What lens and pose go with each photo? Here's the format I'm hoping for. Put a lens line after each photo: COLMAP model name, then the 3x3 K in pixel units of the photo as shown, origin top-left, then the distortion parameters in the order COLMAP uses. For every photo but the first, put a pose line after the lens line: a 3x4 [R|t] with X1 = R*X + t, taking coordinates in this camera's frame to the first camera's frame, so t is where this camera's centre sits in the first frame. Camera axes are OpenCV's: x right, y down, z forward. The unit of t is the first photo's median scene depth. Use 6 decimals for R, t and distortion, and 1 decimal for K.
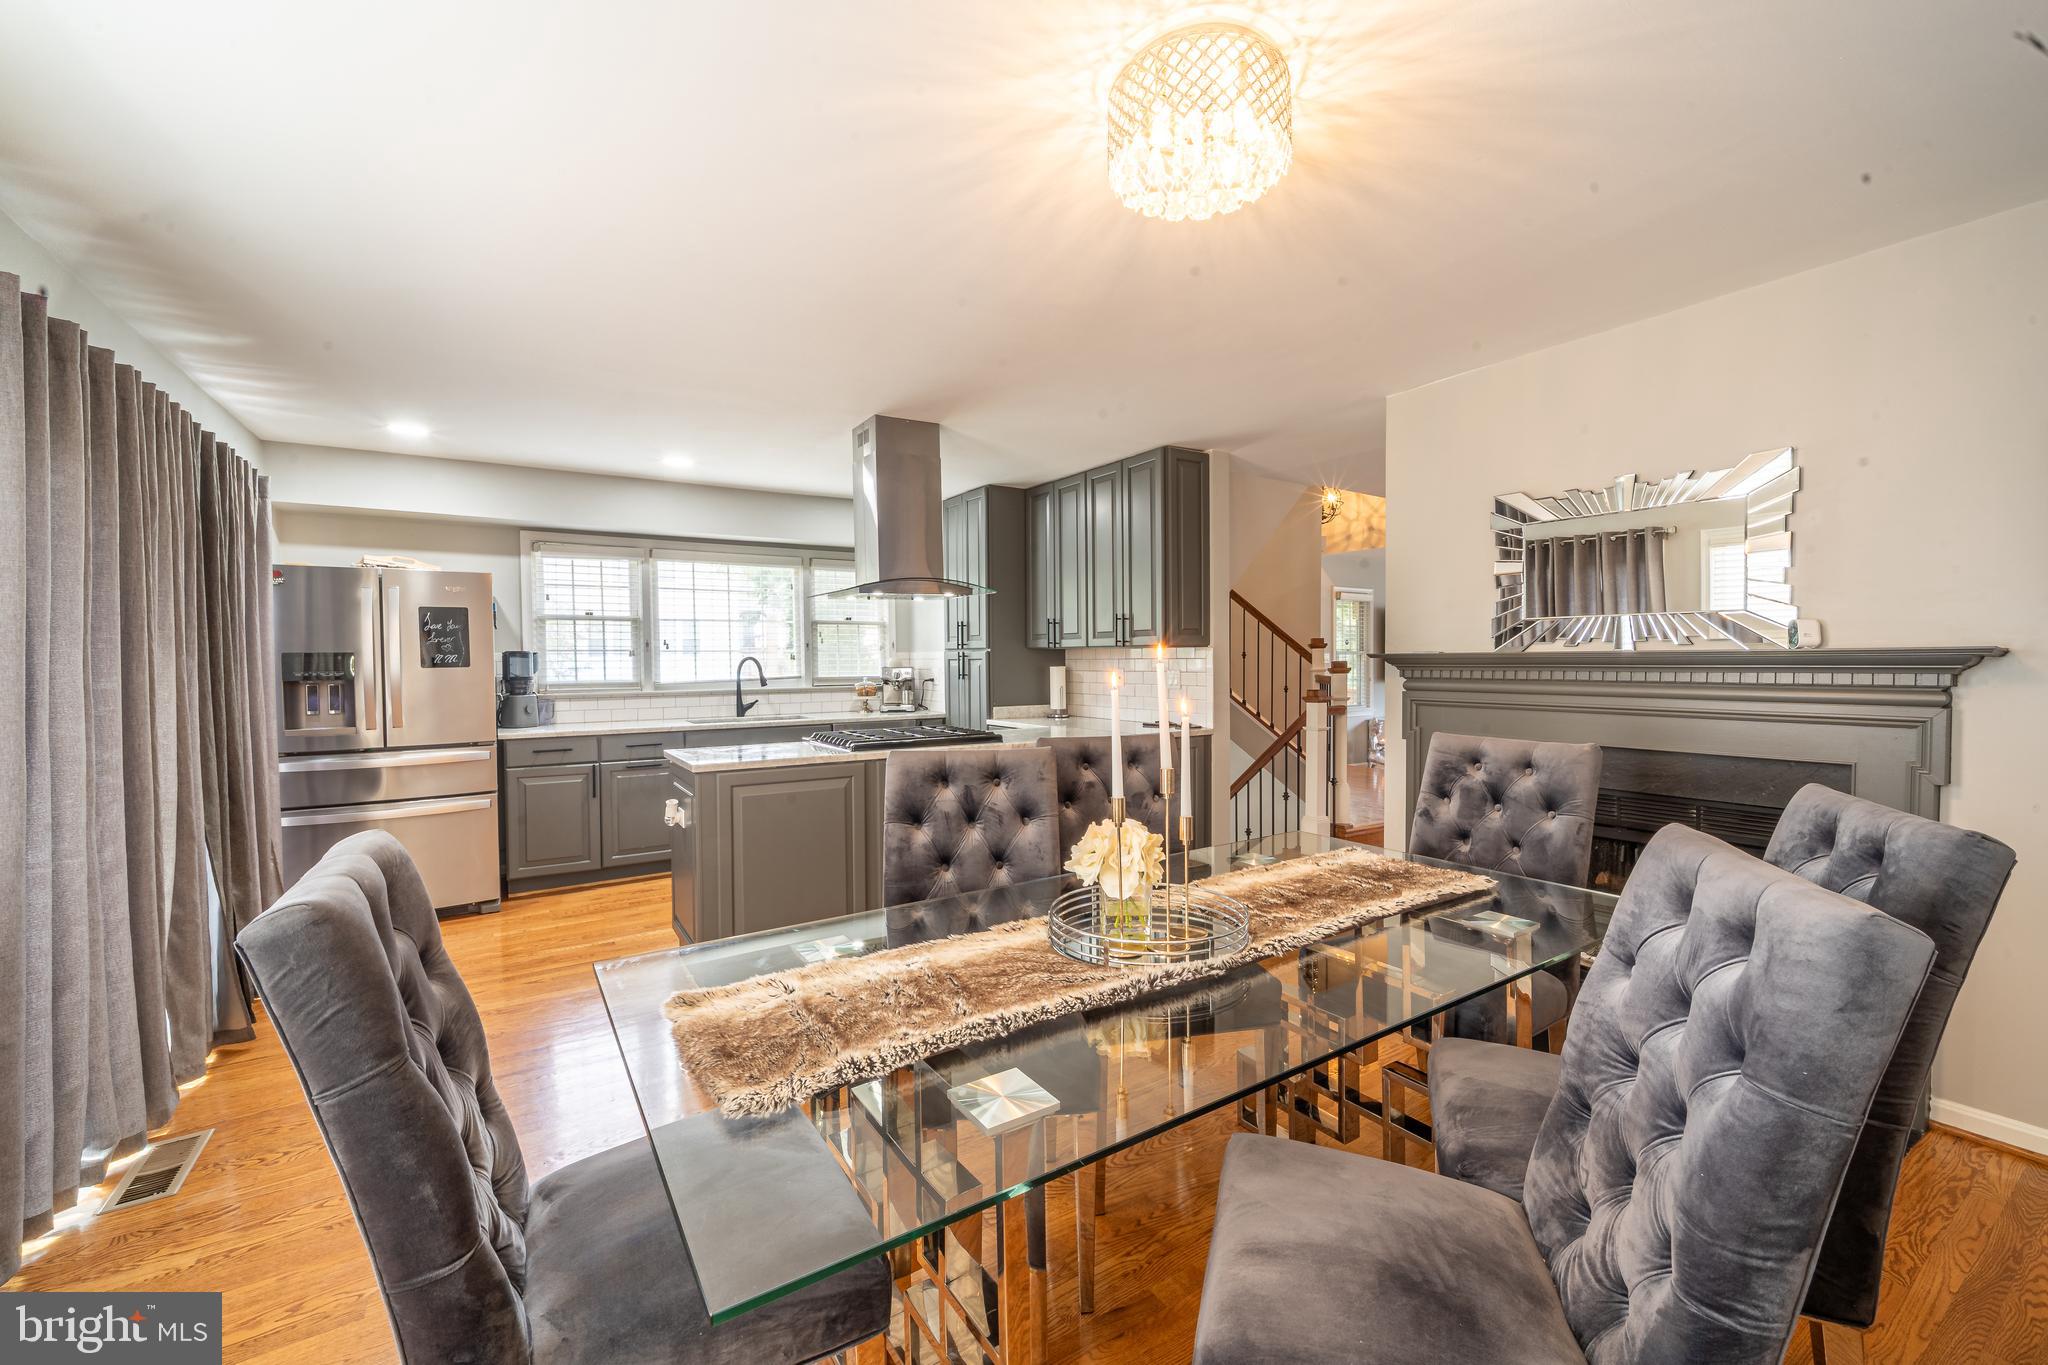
lens RADIAL K [[813.7, 0, 1027.3], [0, 813.7, 687.1], [0, 0, 1]] dist [-0.001562, -0.000214]
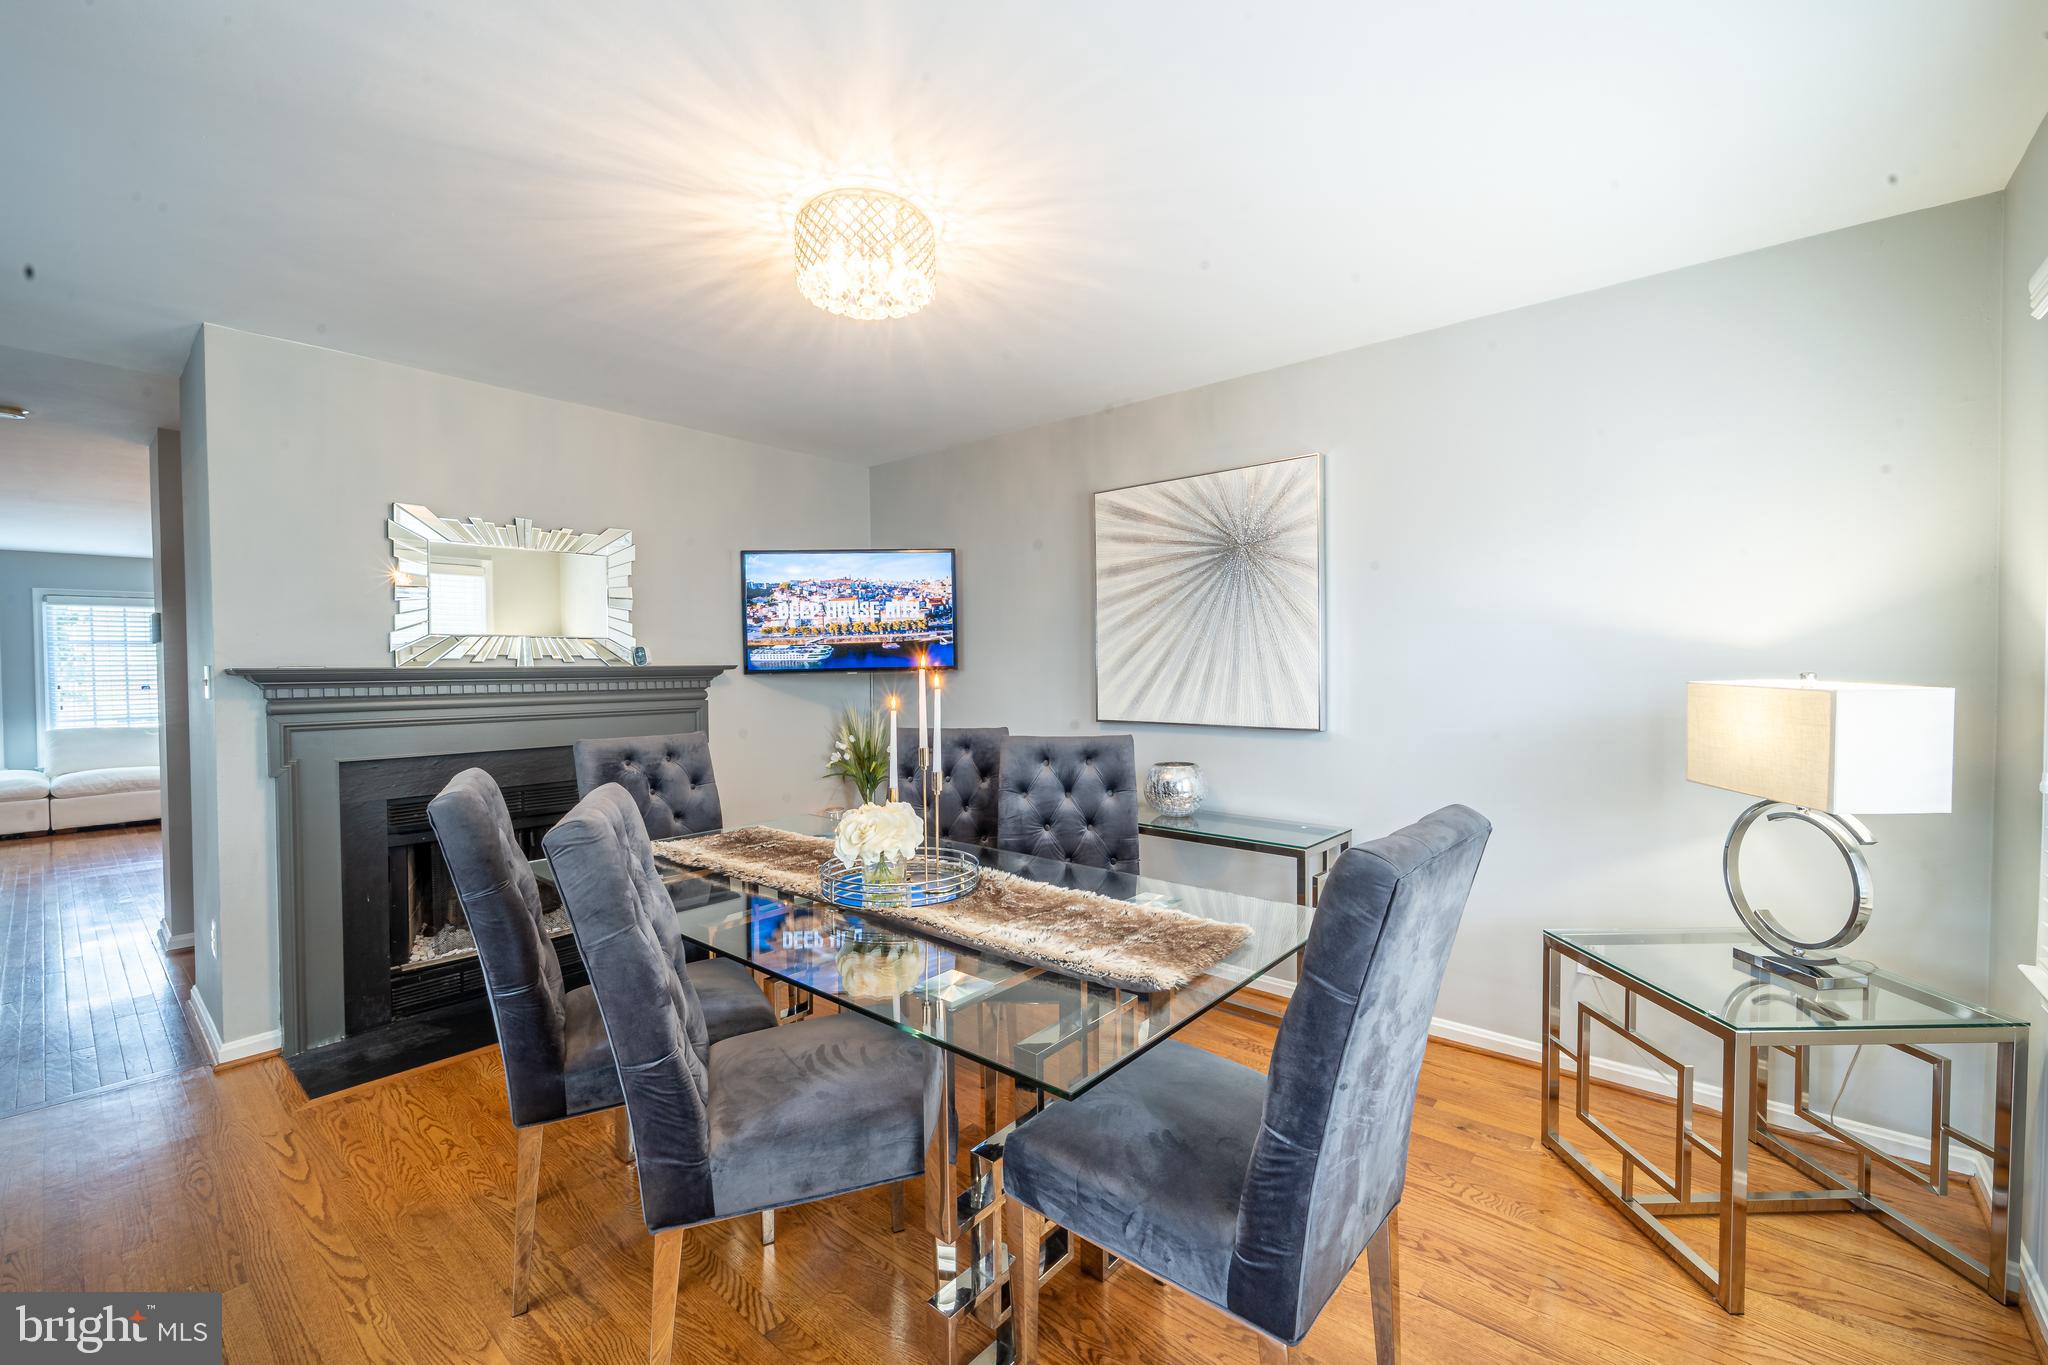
lens RADIAL K [[843.0, 0, 1024.0], [0, 843.0, 682.5], [0, 0, 1]] dist [0.000745, -0.000121]
pose [[-0.286819, -0.008103, 0.957950, -0.344591], [0.044264, 0.998784, 0.021702, -0.008679], [-0.956961, 0.048627, -0.286112, 0.351421]]
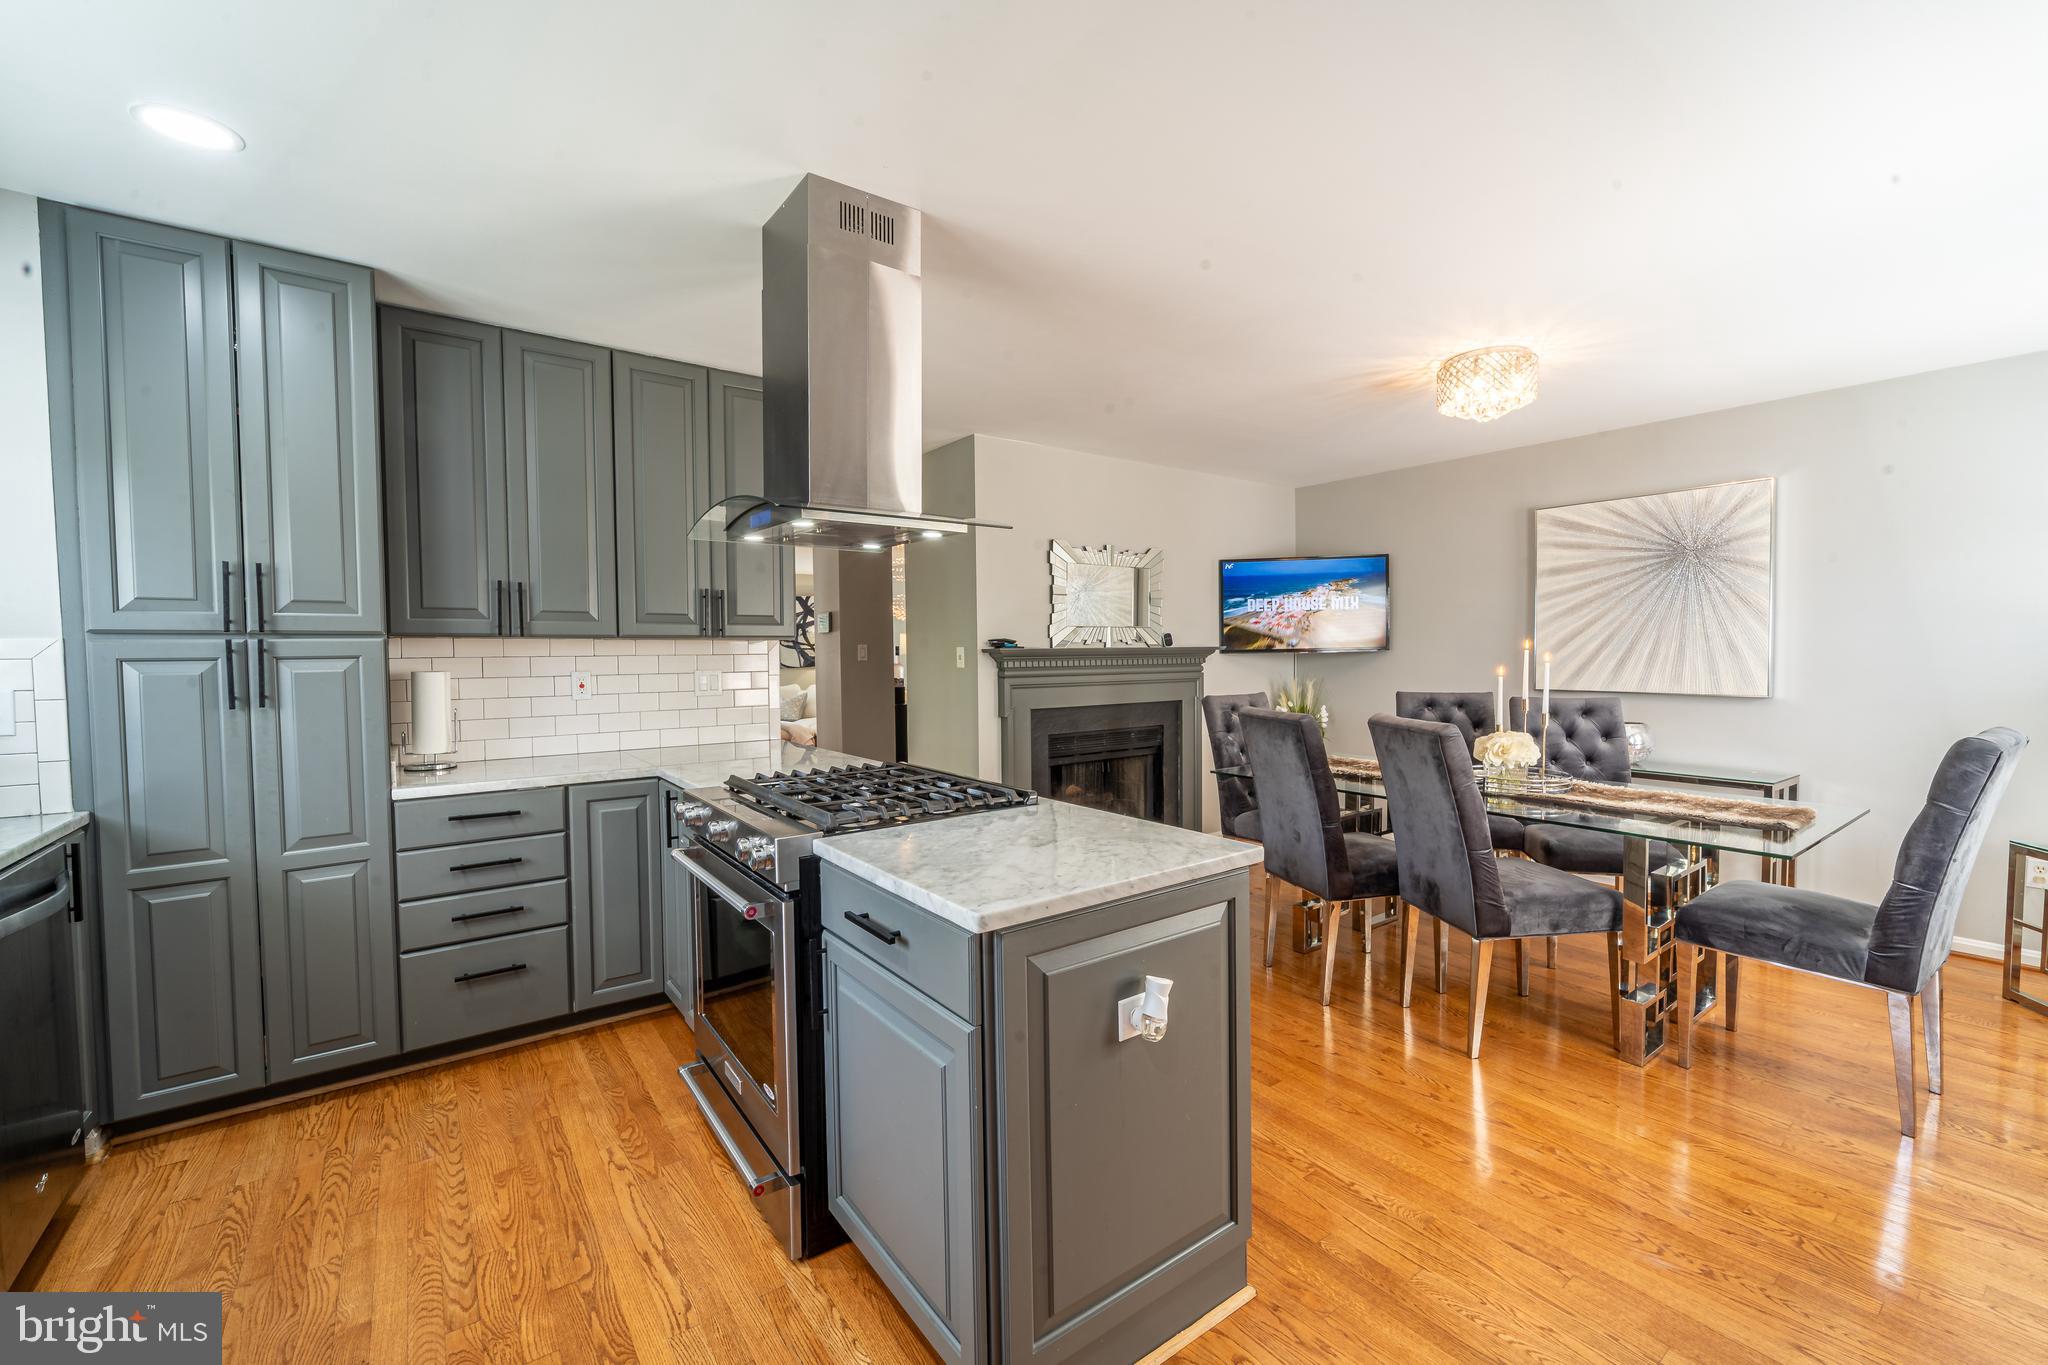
lens RADIAL K [[843.0, 0, 1024.0], [0, 843.0, 682.5], [0, 0, 1]] dist [0.000745, -0.000121]
pose [[-0.059946, -0.029386, 0.997769, -0.535256], [0.044186, 0.998509, 0.032063, -0.019185], [-0.997223, 0.046009, -0.058558, 0.672112]]
